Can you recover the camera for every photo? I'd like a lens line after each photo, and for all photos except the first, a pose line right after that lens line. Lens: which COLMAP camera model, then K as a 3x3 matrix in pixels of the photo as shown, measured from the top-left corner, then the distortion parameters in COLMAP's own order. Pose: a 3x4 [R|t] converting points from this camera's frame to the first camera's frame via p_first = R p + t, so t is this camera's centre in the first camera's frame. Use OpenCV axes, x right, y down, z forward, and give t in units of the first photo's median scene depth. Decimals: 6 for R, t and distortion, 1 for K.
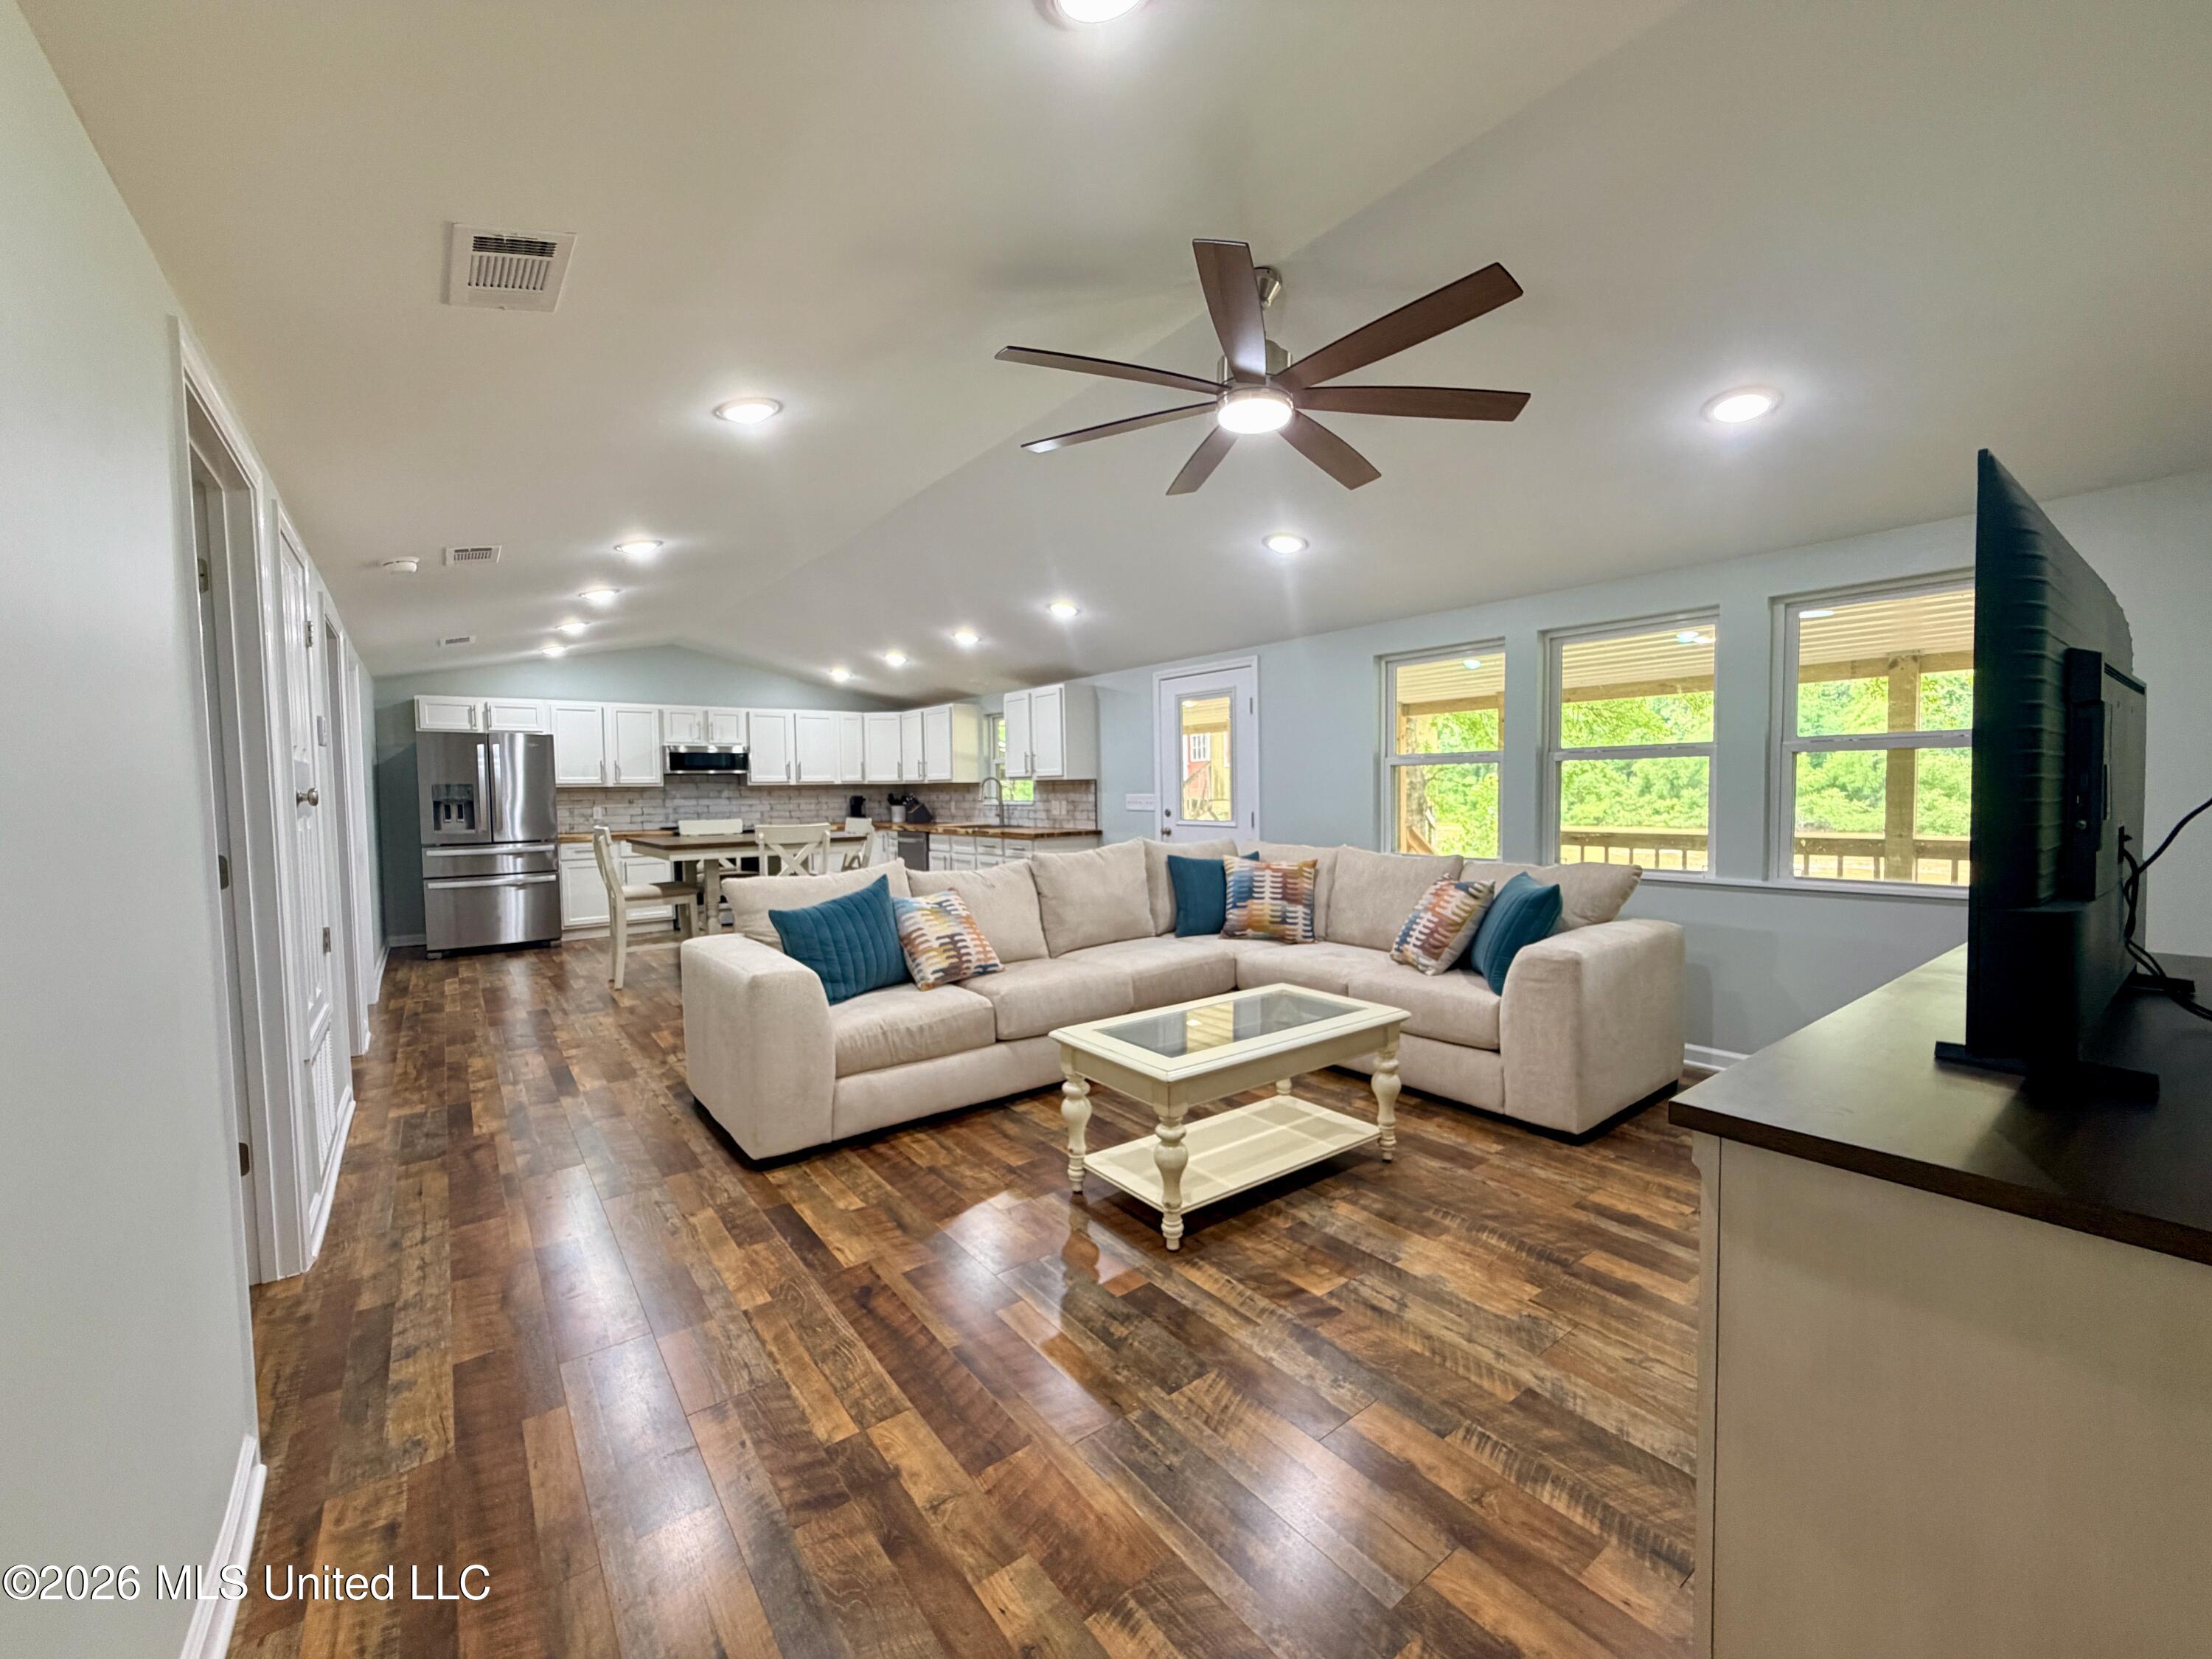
lens RADIAL K [[889.5, 0, 1096.4], [0, 889.5, 828.4], [0, 0, 1]] dist [0.000076, 0.000420]
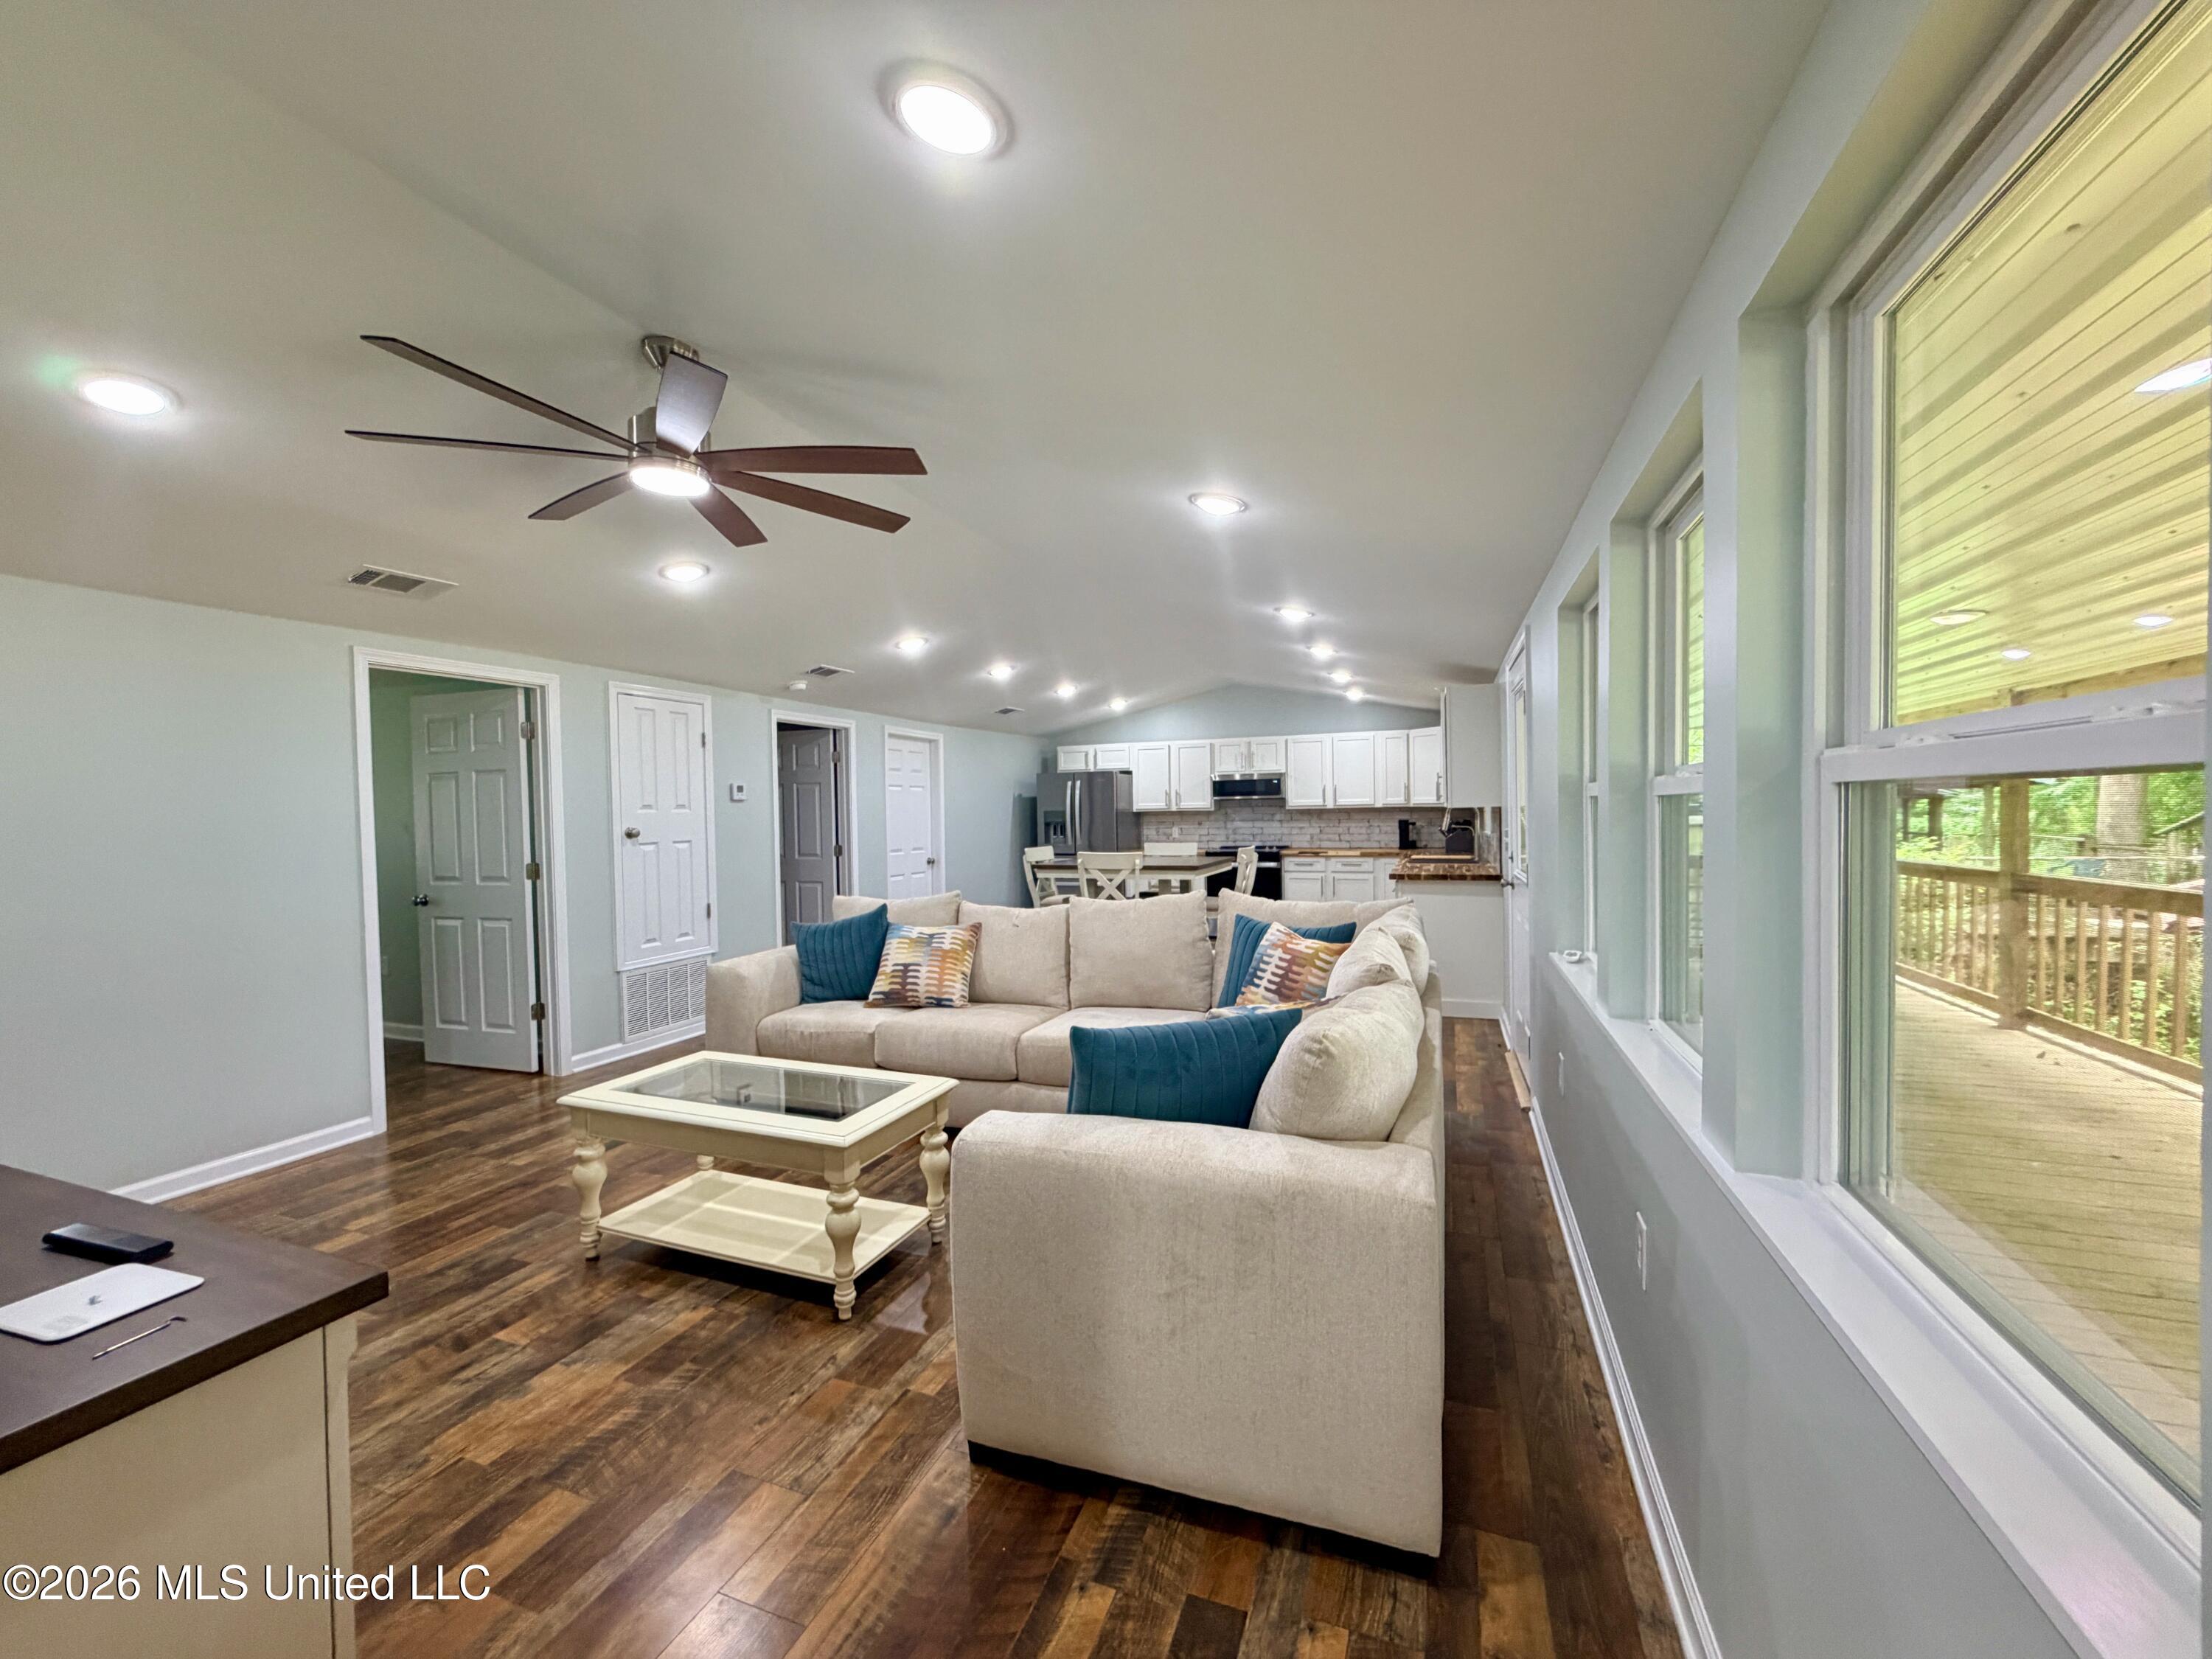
lens RADIAL K [[885.6, 0, 1096.4], [0, 885.6, 830.9], [0, 0, 1]] dist [-0.000361, -0.000005]
pose [[0.529036, 0.023524, -0.848273, 1.118478], [-0.028982, 0.999533, 0.009644, -0.078705], [0.848104, 0.019482, 0.529471, 0.770352]]
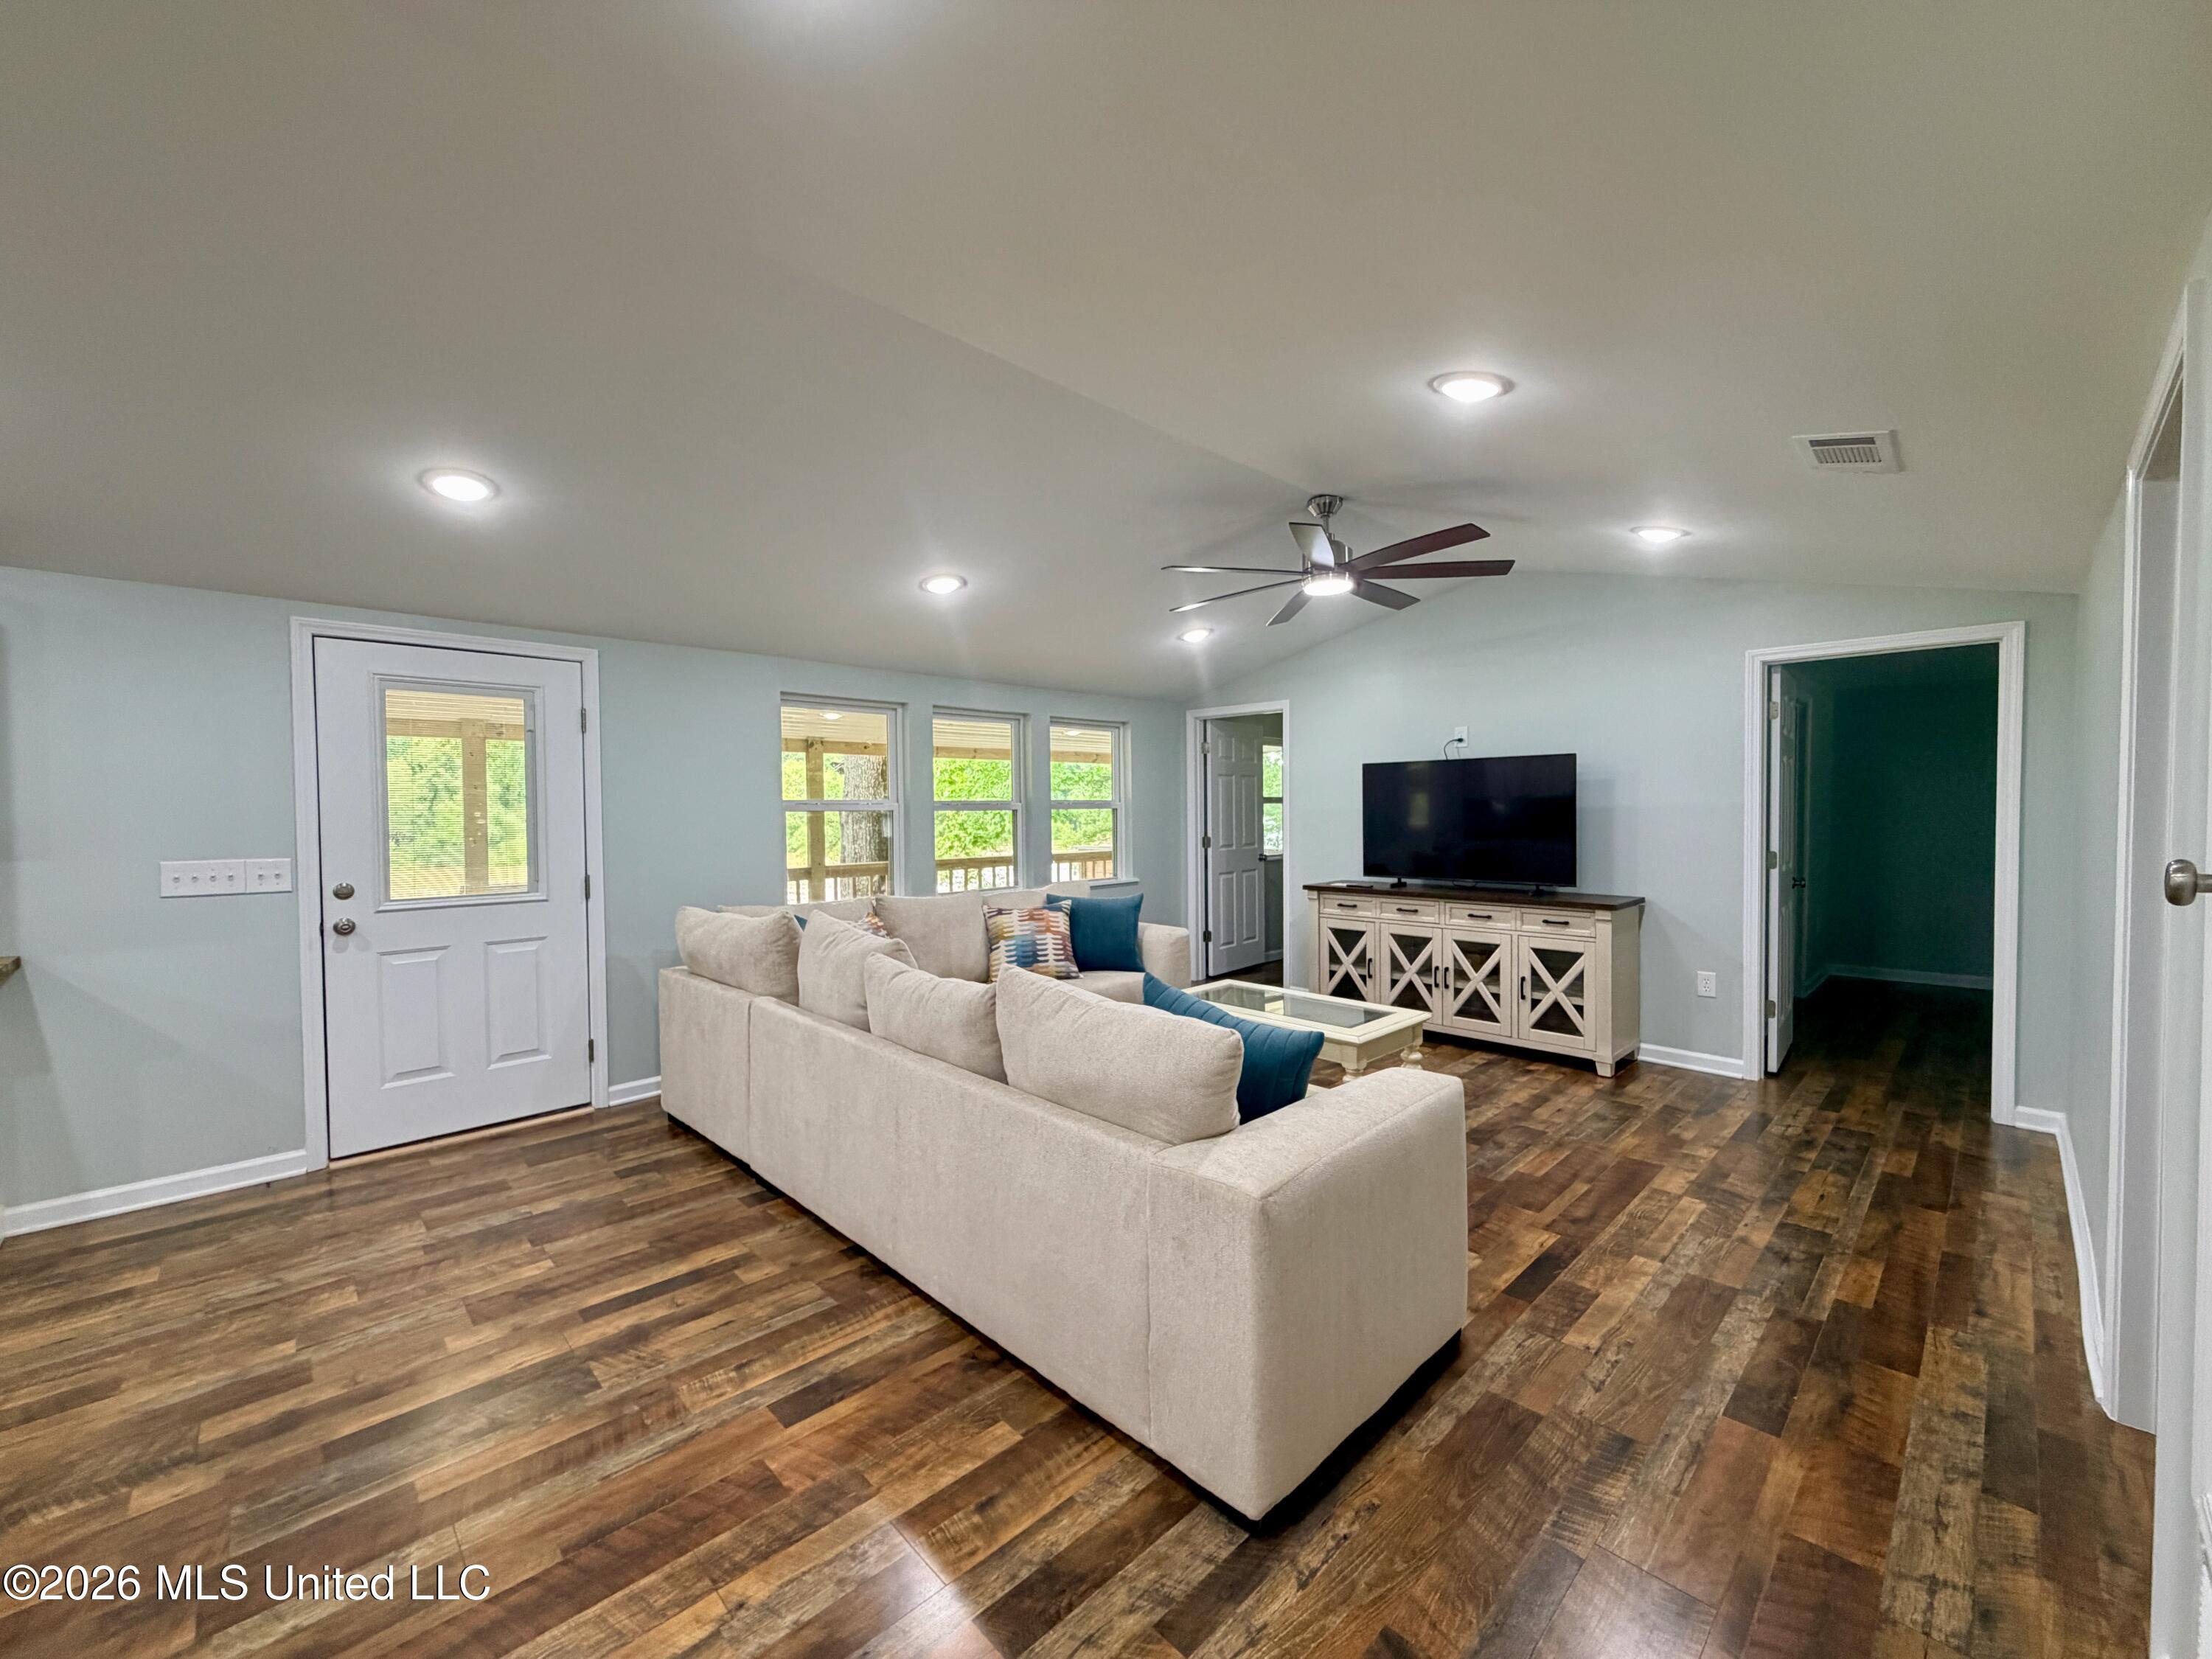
lens RADIAL K [[889.5, 0, 1096.4], [0, 889.5, 828.4], [0, 0, 1]] dist [0.000076, 0.000420]
pose [[-0.129885, -0.007002, 0.991504, -1.106871], [0.056760, 0.998283, 0.014486, -0.083389], [-0.989903, 0.058159, -0.129265, 1.394600]]
